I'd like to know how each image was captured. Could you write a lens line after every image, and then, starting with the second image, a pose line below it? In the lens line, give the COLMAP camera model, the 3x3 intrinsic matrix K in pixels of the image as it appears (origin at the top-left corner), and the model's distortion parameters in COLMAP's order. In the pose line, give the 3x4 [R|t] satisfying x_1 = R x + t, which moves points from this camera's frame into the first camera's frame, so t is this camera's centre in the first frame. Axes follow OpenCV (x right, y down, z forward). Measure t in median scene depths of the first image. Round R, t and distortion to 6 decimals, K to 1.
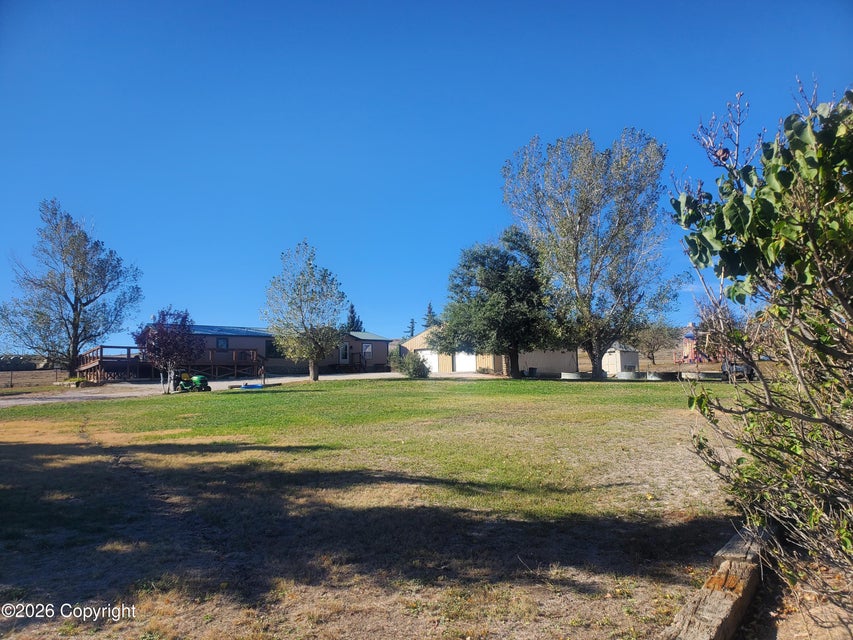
lens RADIAL K [[642.2, 0, 436.1], [0, 642.2, 332.5], [0, 0, 1]] dist [0.005799, -0.002182]
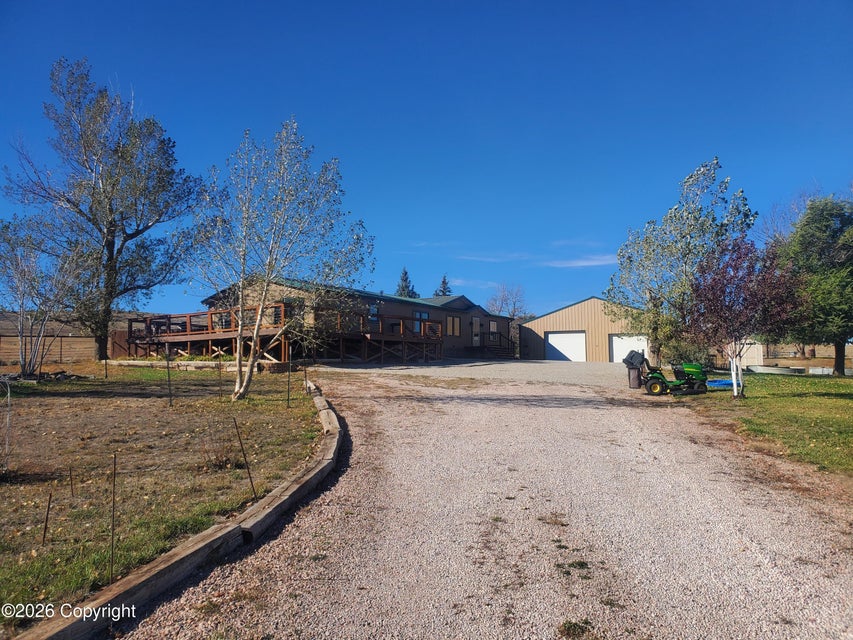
lens RADIAL K [[647.6, 0, 426.5], [0, 647.6, 320.0], [0, 0, 1]] dist [0.015632, 0.001742]
pose [[0.940892, 0.048693, 0.335189, -0.684406], [-0.049906, 0.998741, -0.004997, 0.036691], [-0.335010, -0.012026, 0.942138, 0.438226]]
